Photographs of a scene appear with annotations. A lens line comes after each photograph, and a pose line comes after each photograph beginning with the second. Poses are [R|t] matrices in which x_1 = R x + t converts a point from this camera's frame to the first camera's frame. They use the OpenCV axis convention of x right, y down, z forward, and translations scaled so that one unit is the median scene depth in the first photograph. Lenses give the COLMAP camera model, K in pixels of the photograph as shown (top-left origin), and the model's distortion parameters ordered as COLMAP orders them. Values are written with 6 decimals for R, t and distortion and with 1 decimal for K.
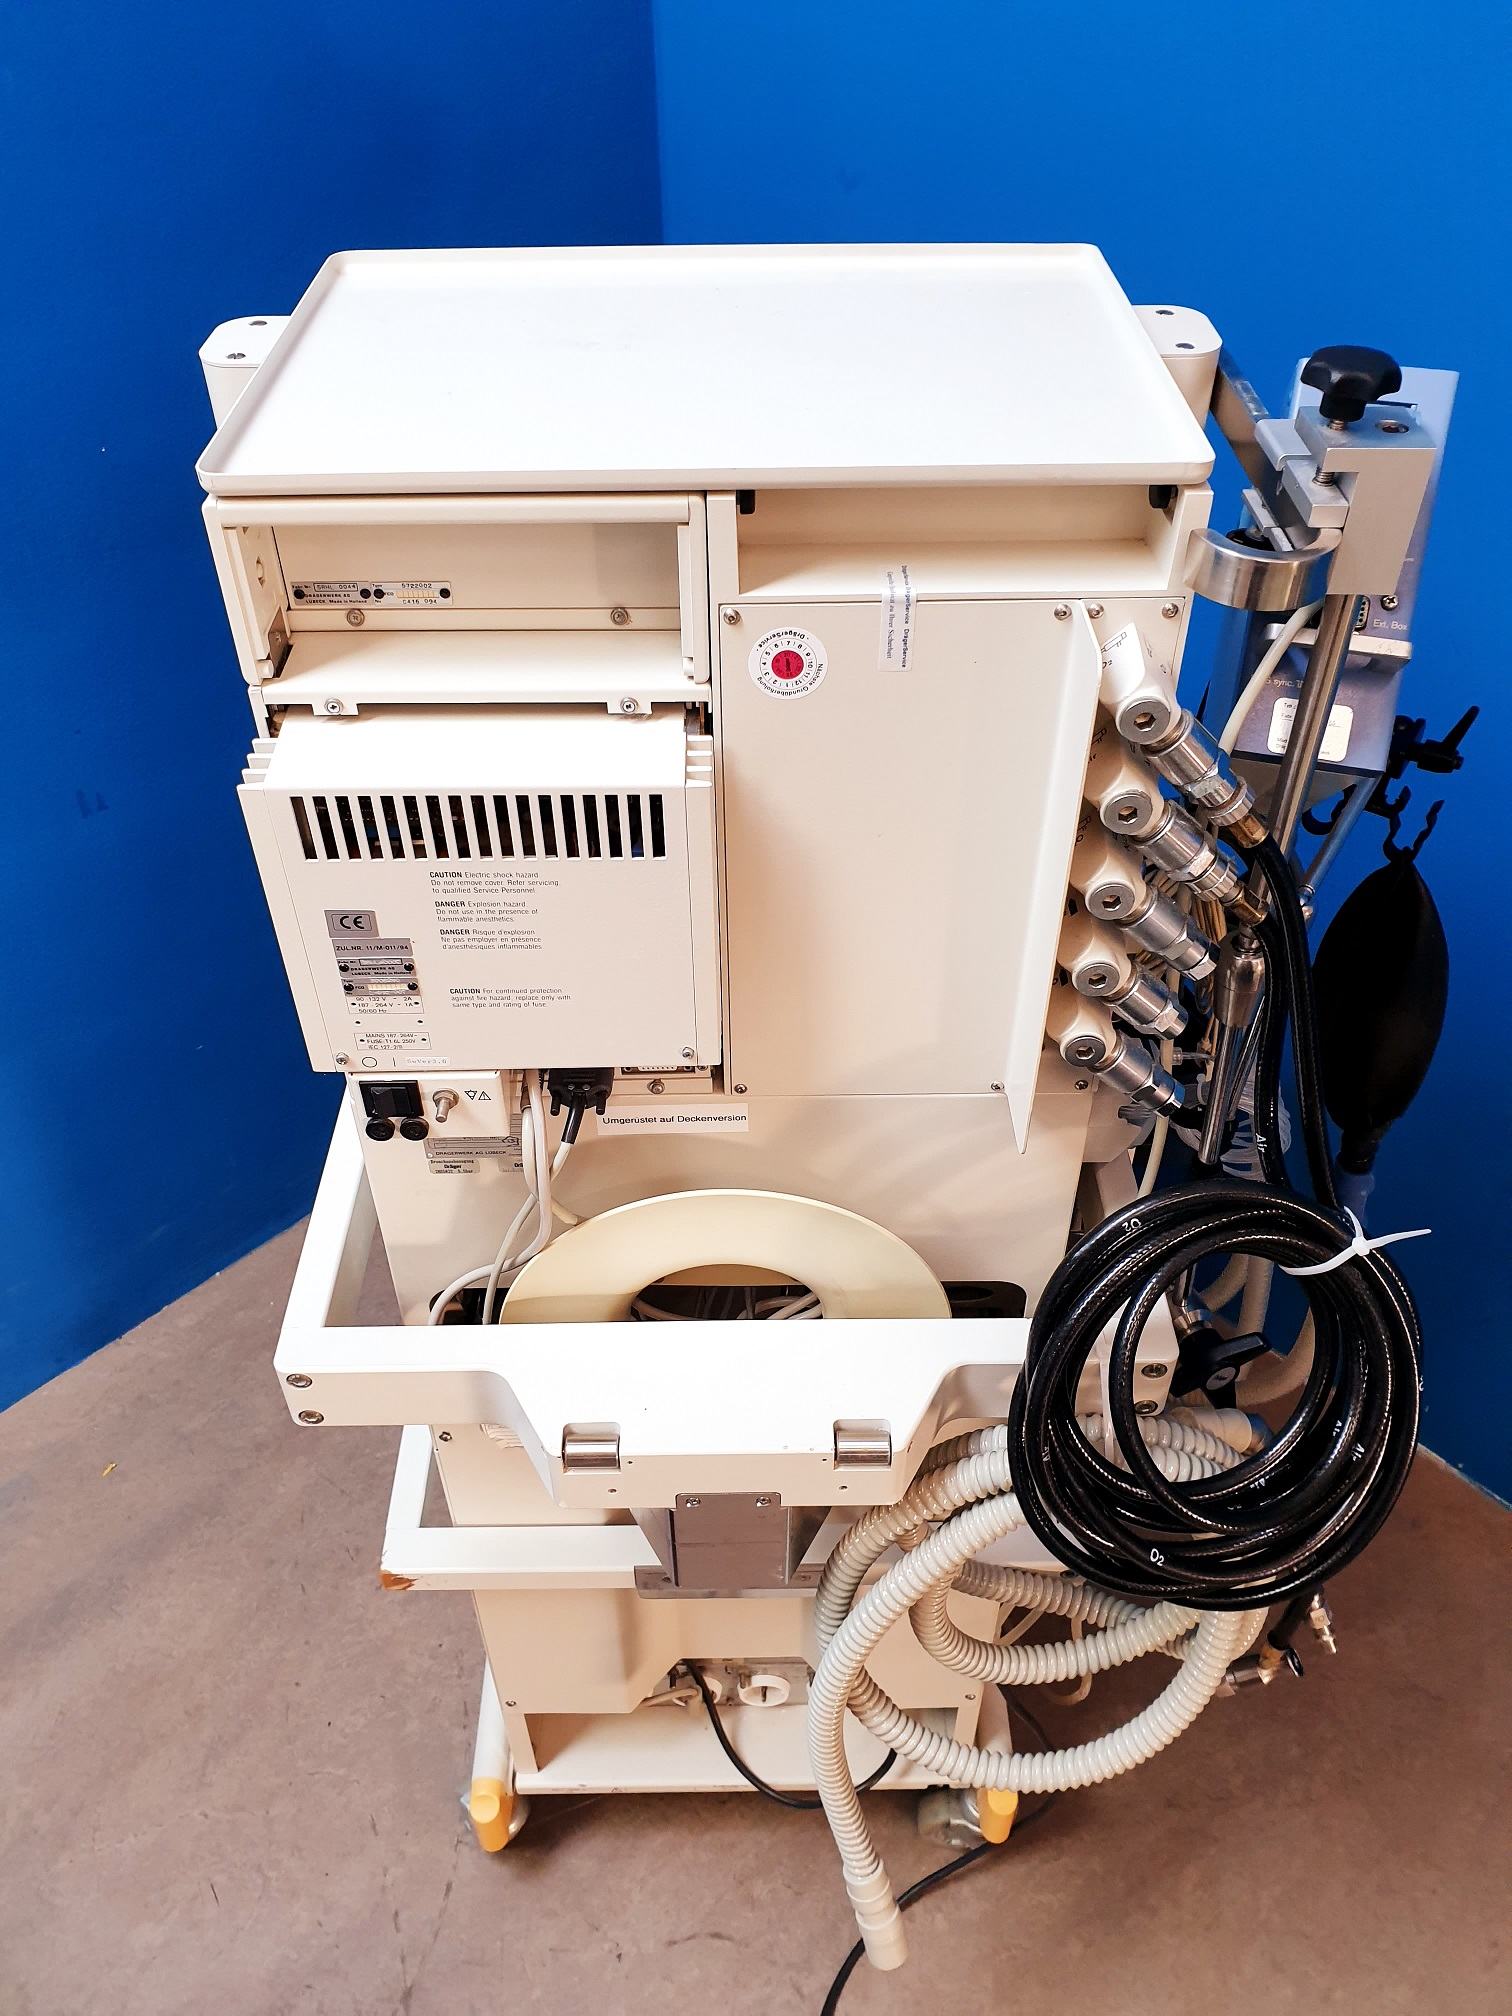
lens RADIAL K [[1560.8, 0, 747.4], [0, 1560.8, 1010.2], [0, 0, 1]] dist [0.006215, -0.010132]
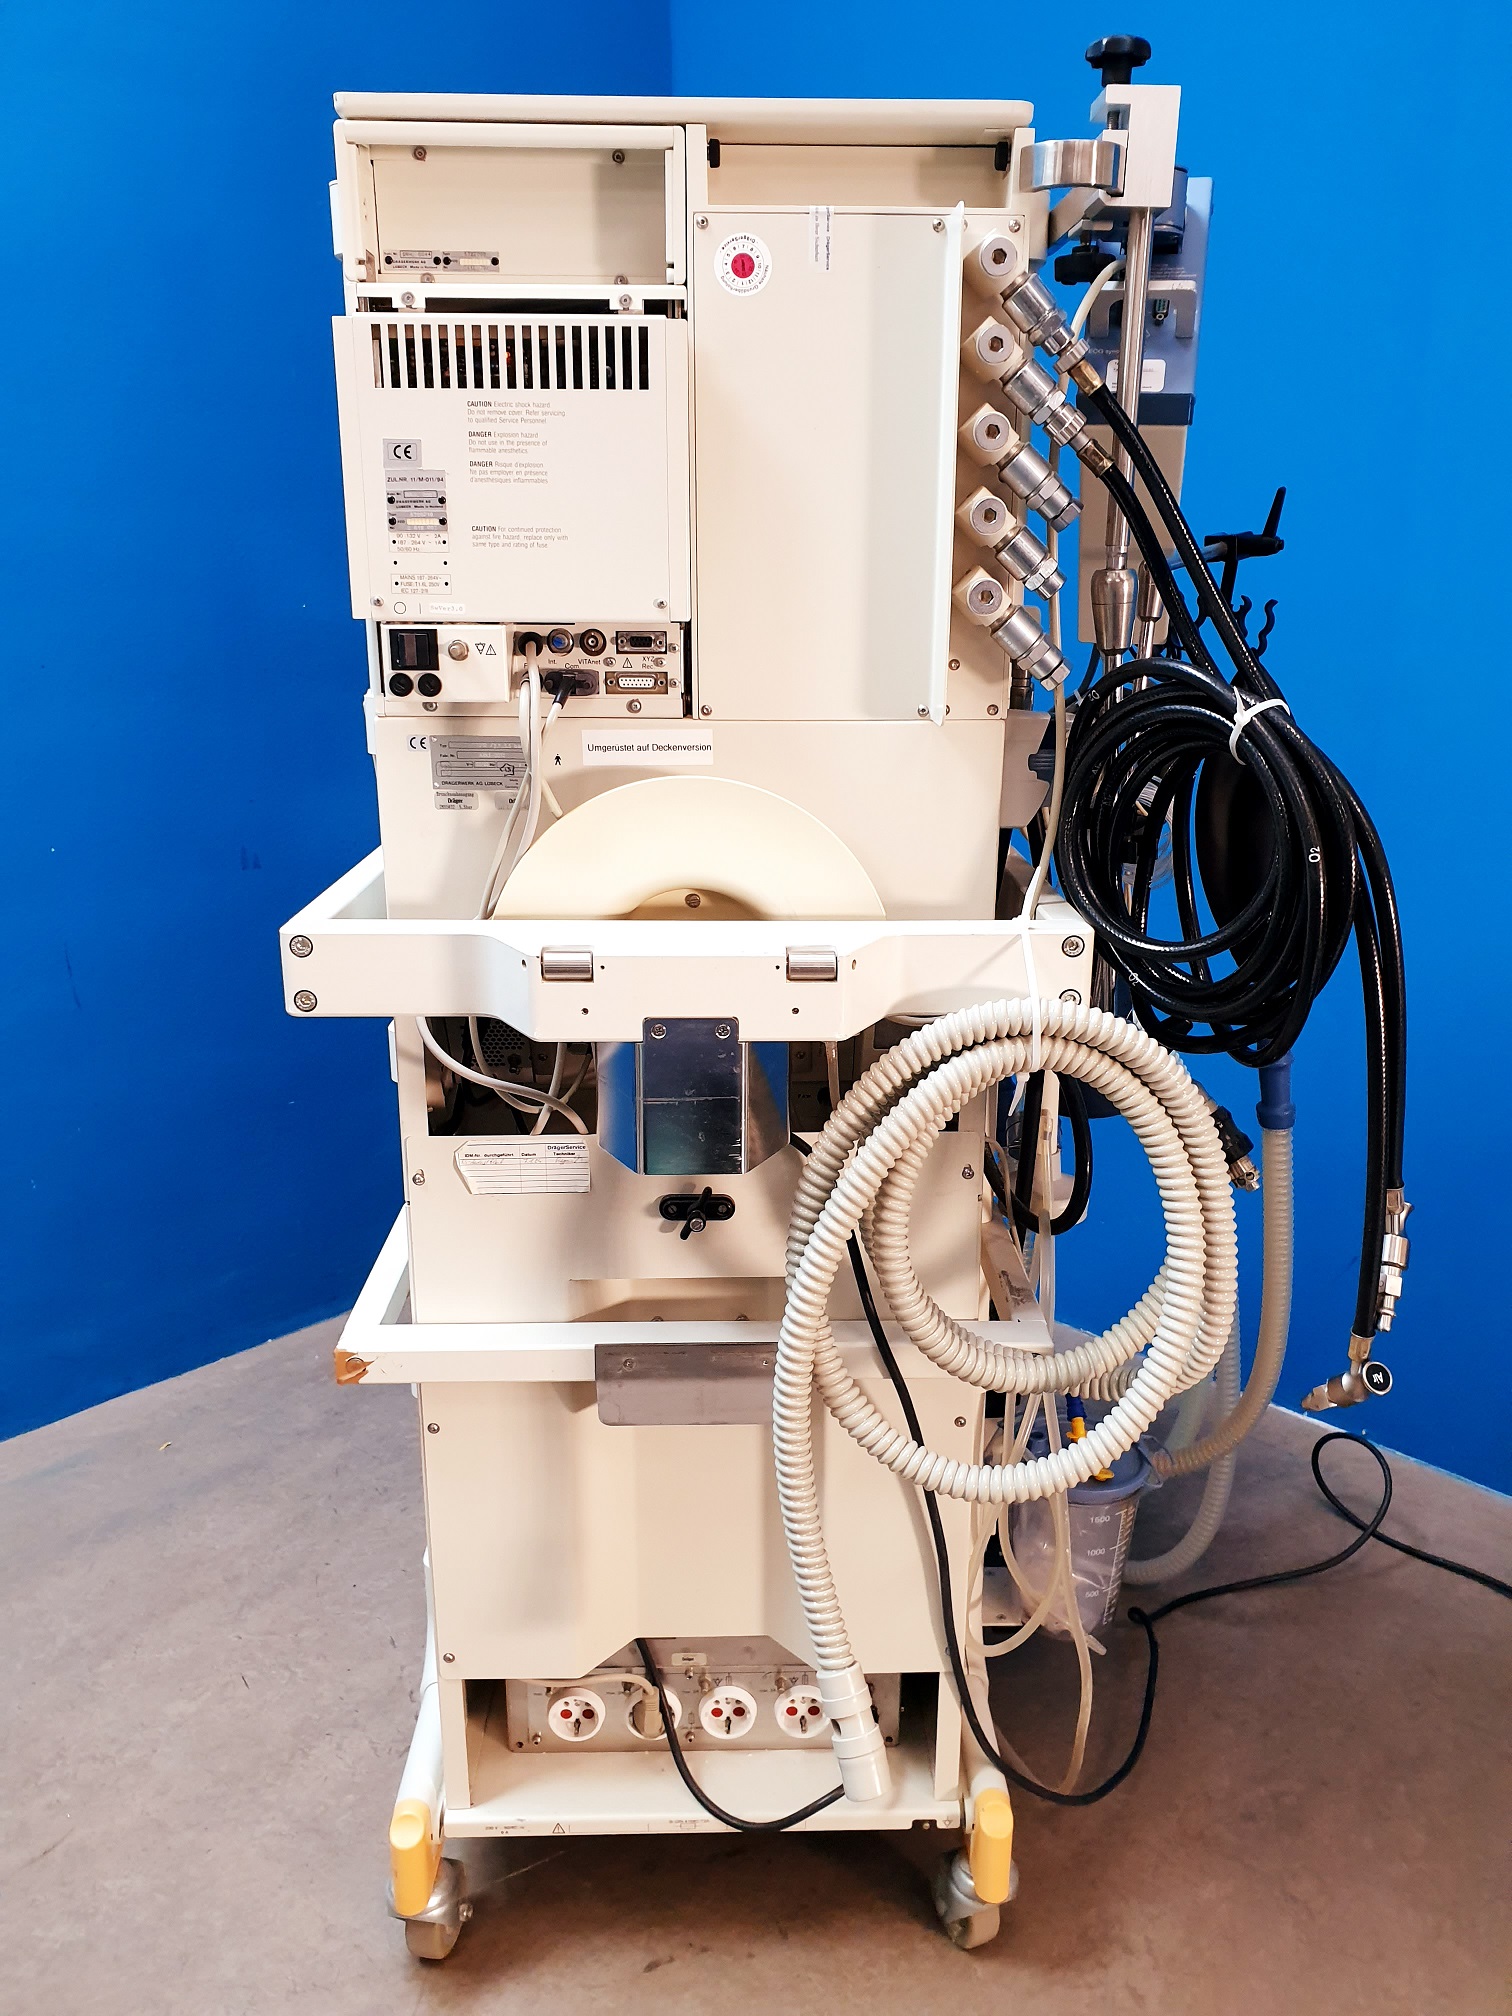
lens RADIAL K [[1560.8, 0, 769.6], [0, 1560.8, 1007.5], [0, 0, 1]] dist [0.006215, -0.010132]
pose [[0.999862, 0.014779, 0.007633, 0.044649], [-0.010544, 0.918066, -0.396287, 0.845661], [-0.012865, 0.396151, 0.918095, -0.001565]]
